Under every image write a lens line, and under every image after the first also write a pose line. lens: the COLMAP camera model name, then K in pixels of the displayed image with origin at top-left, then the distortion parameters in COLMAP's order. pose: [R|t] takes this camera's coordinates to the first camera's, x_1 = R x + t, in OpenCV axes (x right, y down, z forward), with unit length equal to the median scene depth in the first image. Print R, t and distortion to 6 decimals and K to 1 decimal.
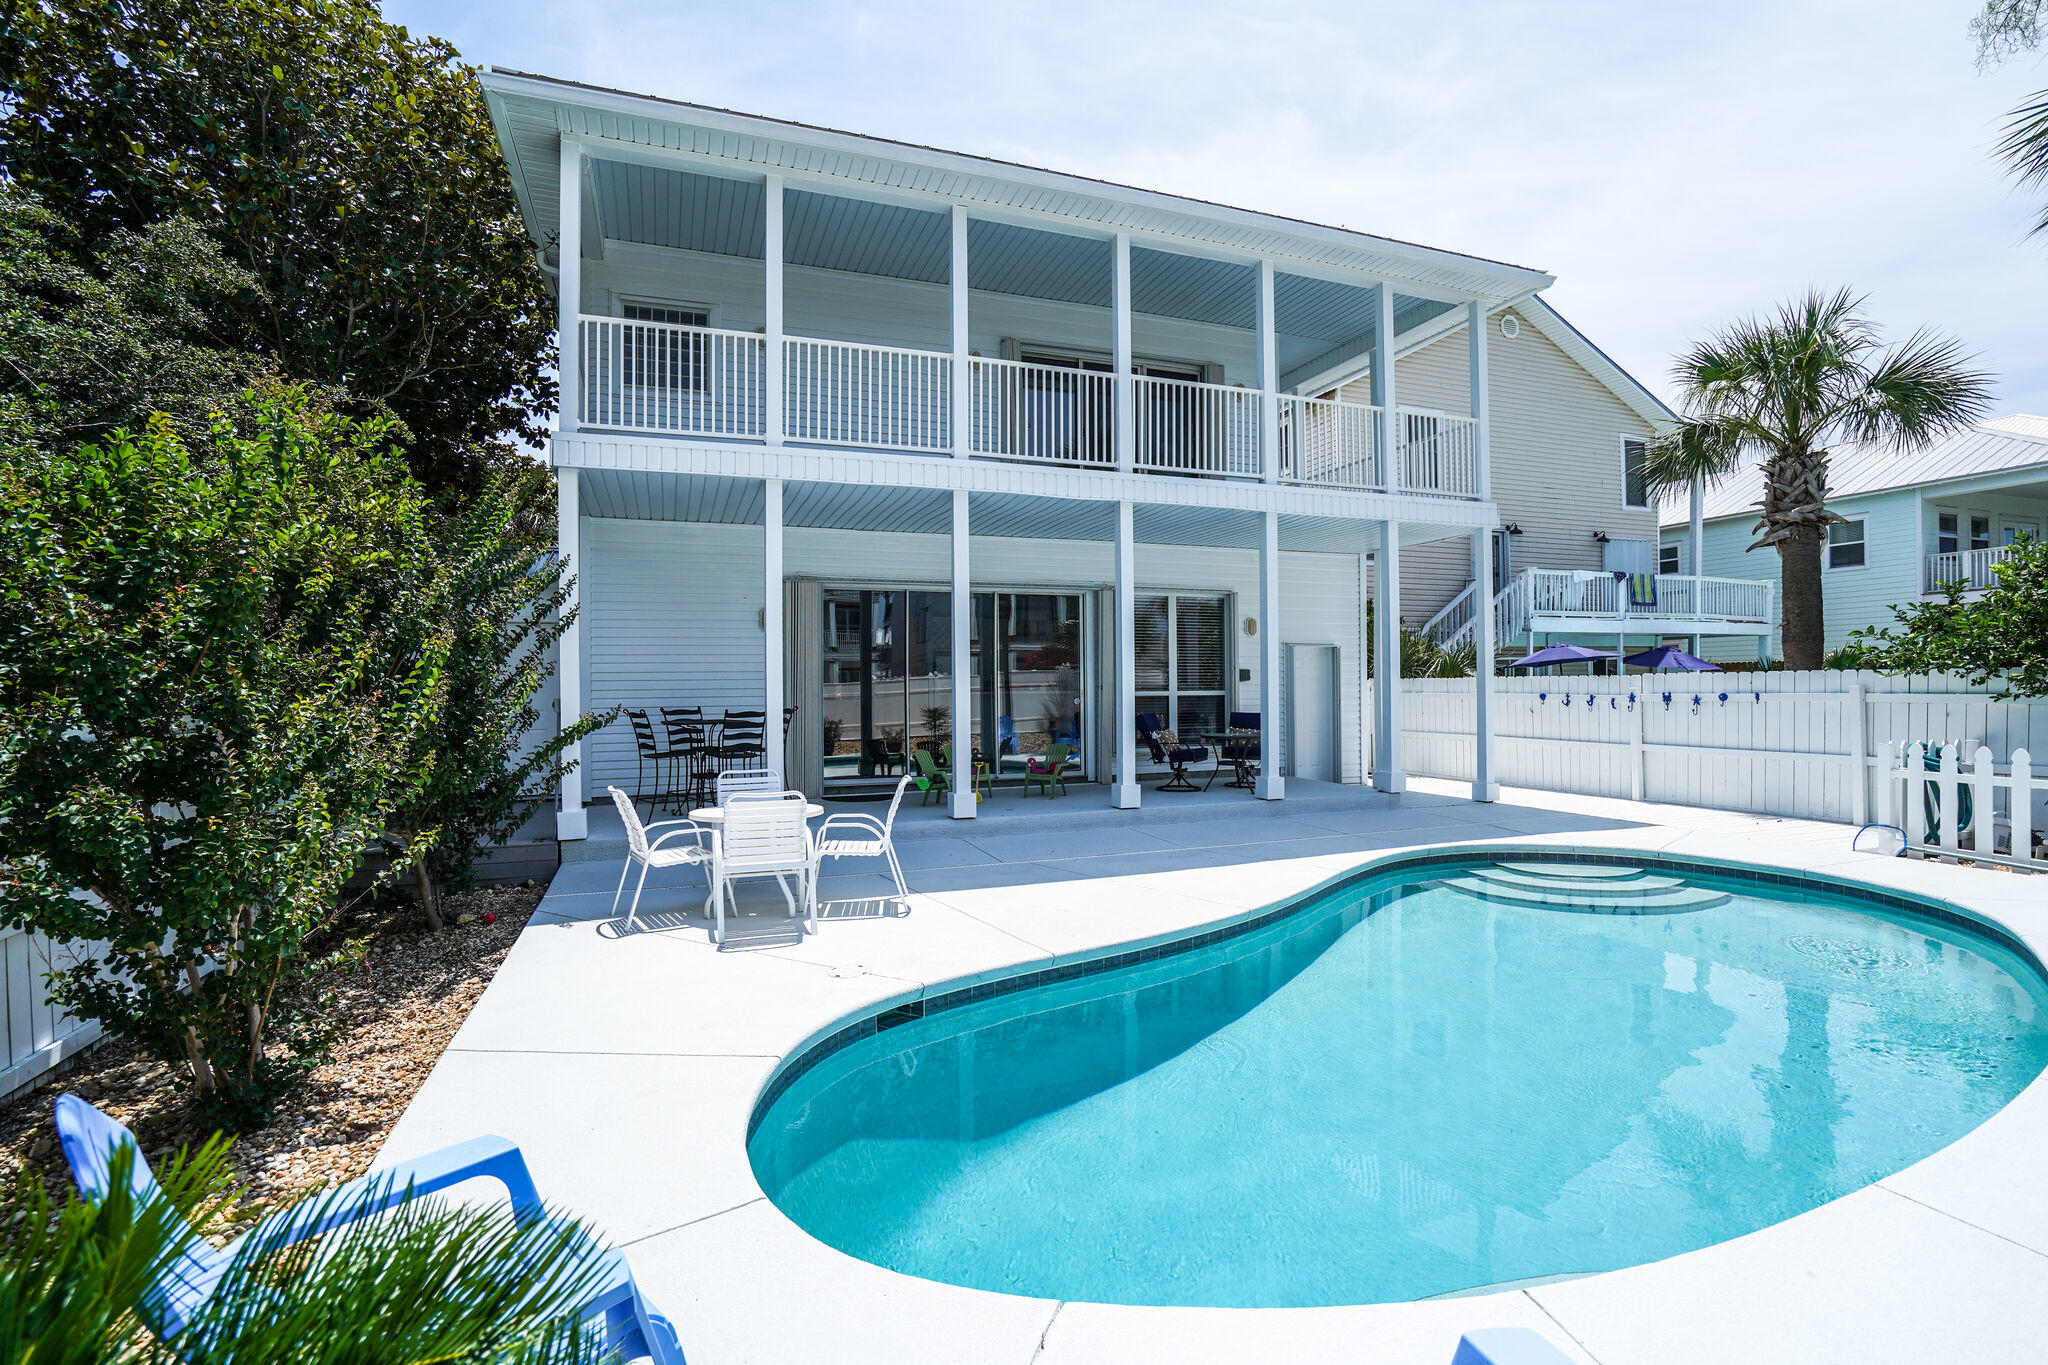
lens RADIAL K [[948.1, 0, 1025.6], [0, 948.1, 674.3], [0, 0, 1]] dist [-0.038075, 0.013919]
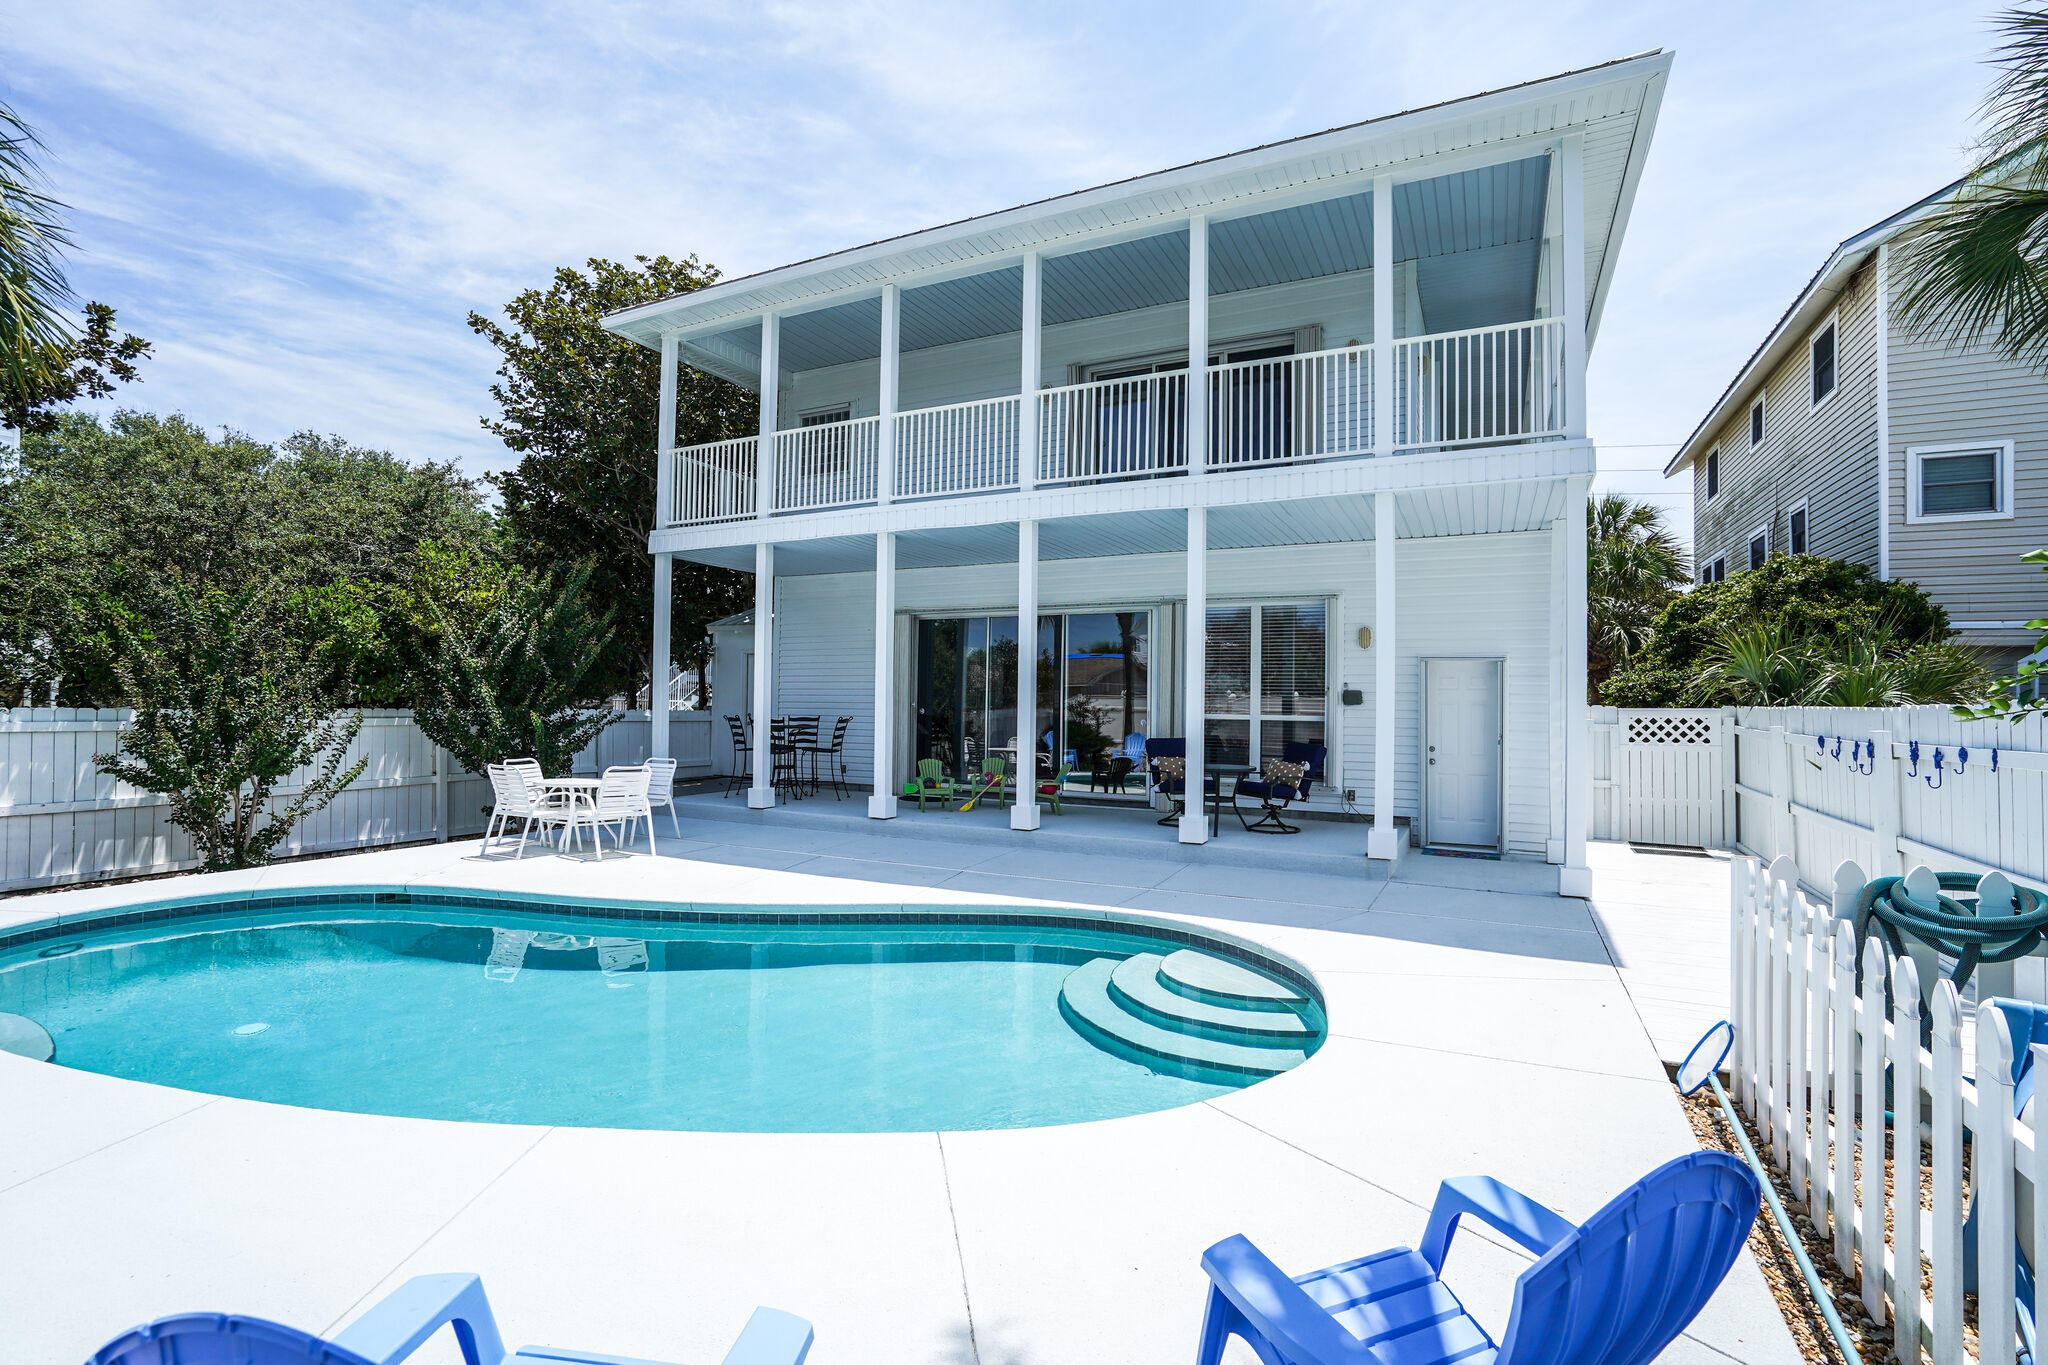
lens RADIAL K [[948.1, 0, 1019.6], [0, 948.1, 680.9], [0, 0, 1]] dist [-0.038075, 0.013919]
pose [[0.686176, 0.001143, -0.727435, 0.702534], [-0.009216, 0.999932, -0.007122, -0.006079], [0.727378, 0.011591, 0.686140, 0.267472]]
